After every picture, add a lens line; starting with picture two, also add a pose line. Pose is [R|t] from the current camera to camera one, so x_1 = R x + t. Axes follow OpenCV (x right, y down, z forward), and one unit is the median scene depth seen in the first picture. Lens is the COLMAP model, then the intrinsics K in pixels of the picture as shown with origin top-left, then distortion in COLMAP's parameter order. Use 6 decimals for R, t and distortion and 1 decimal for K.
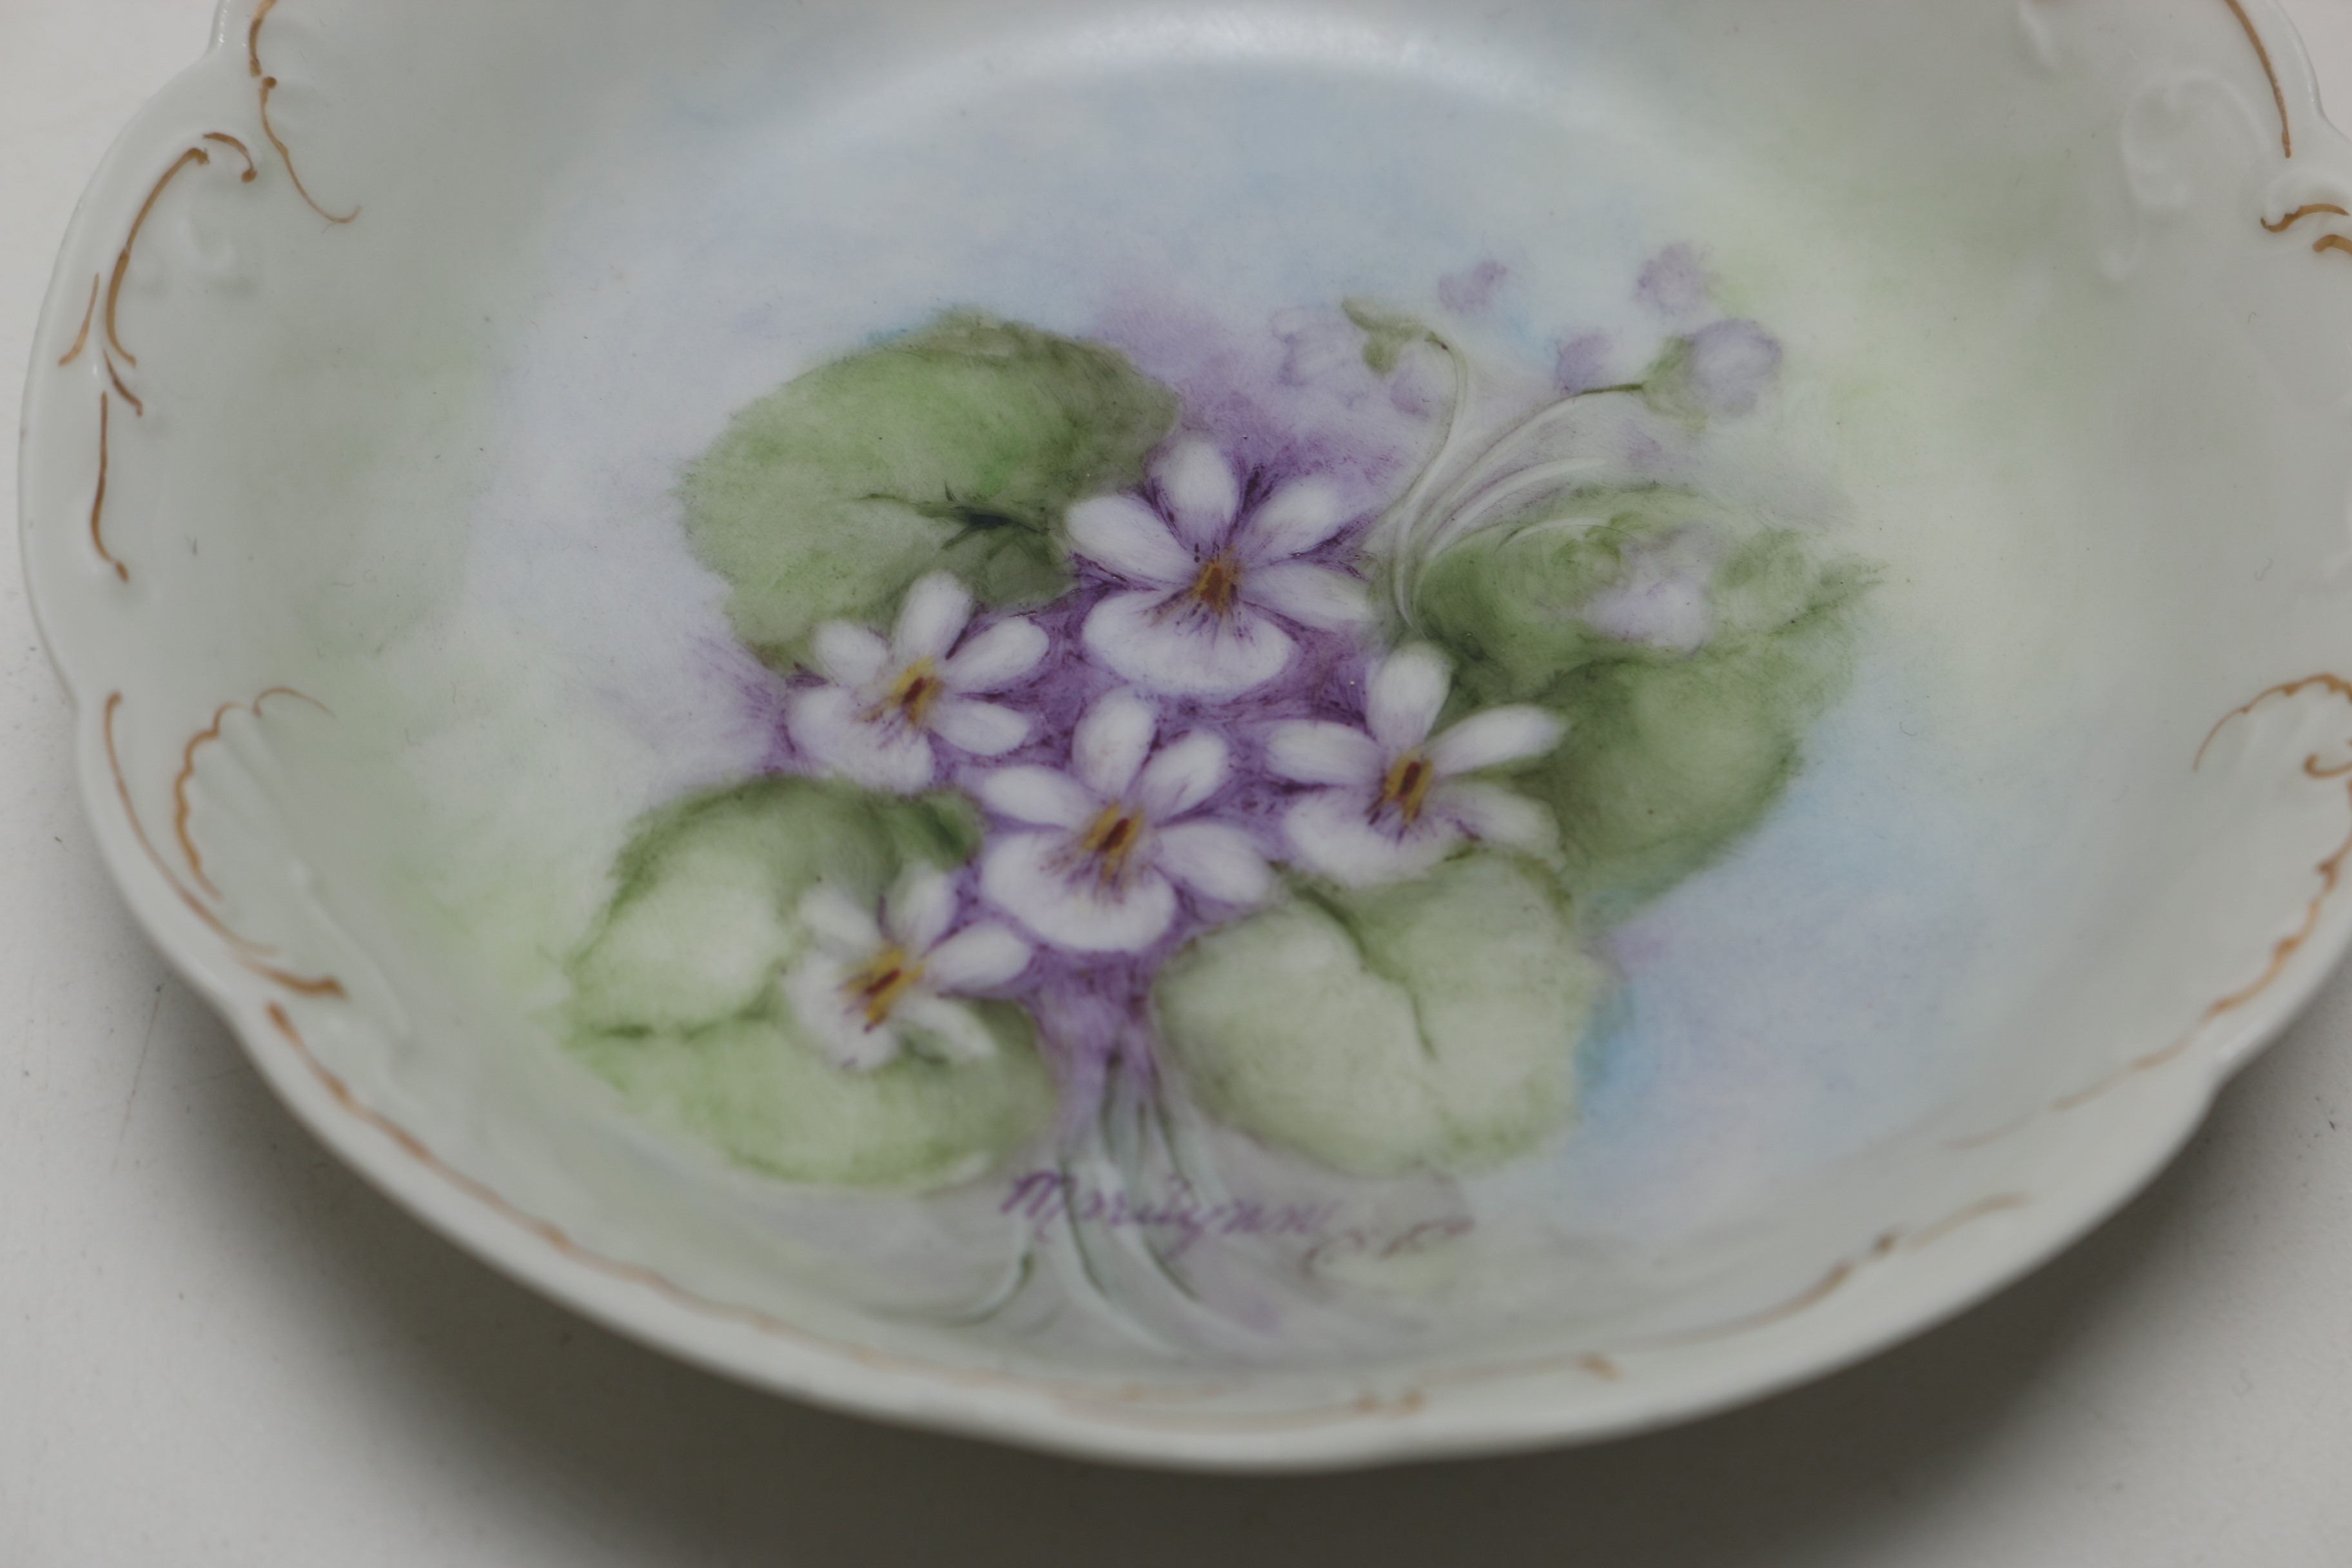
lens RADIAL K [[5431.2, 0, 1162.2], [0, 5431.2, 785.5], [0, 0, 1]] dist [-0.024217, 0.000000]
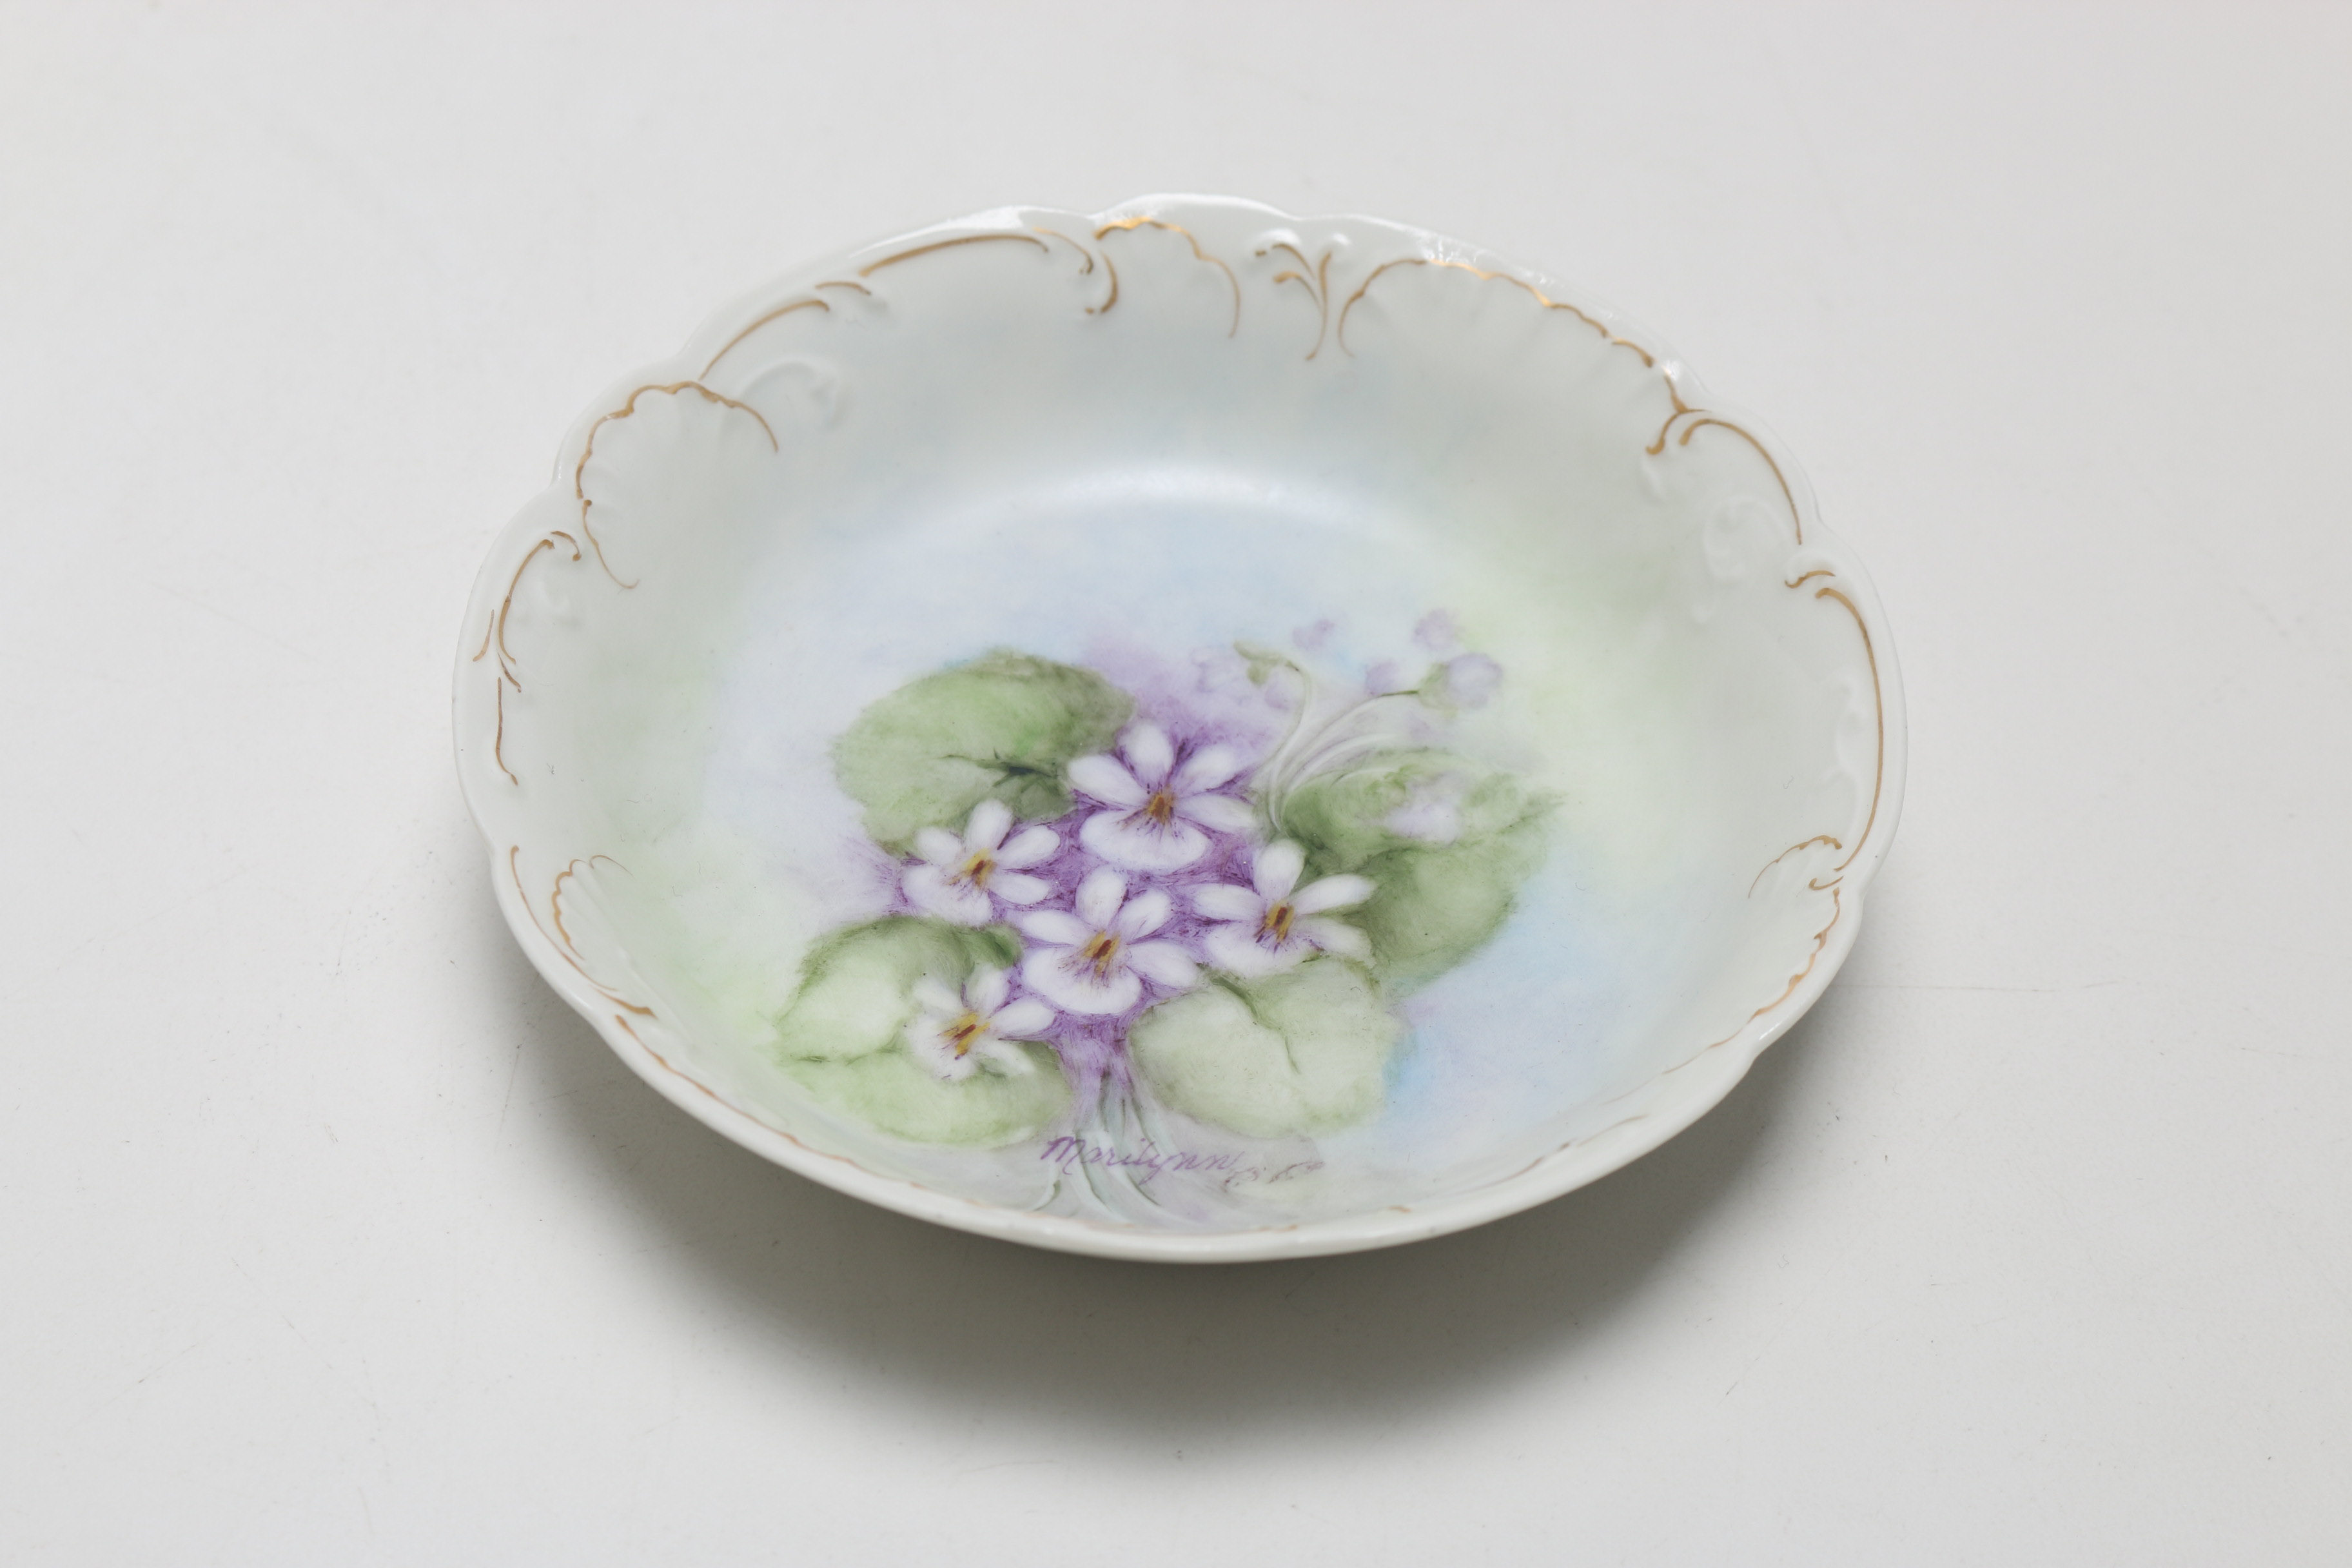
lens RADIAL K [[4750.5, 0, 1181.5], [0, 4750.5, 784.0], [0, 0, 1]] dist [-0.067344, 0.000000]
pose [[0.999237, -0.001517, 0.039017, -0.040898], [0.006234, 0.992624, -0.121072, 0.133541], [-0.038545, 0.121223, 0.991877, -0.437330]]
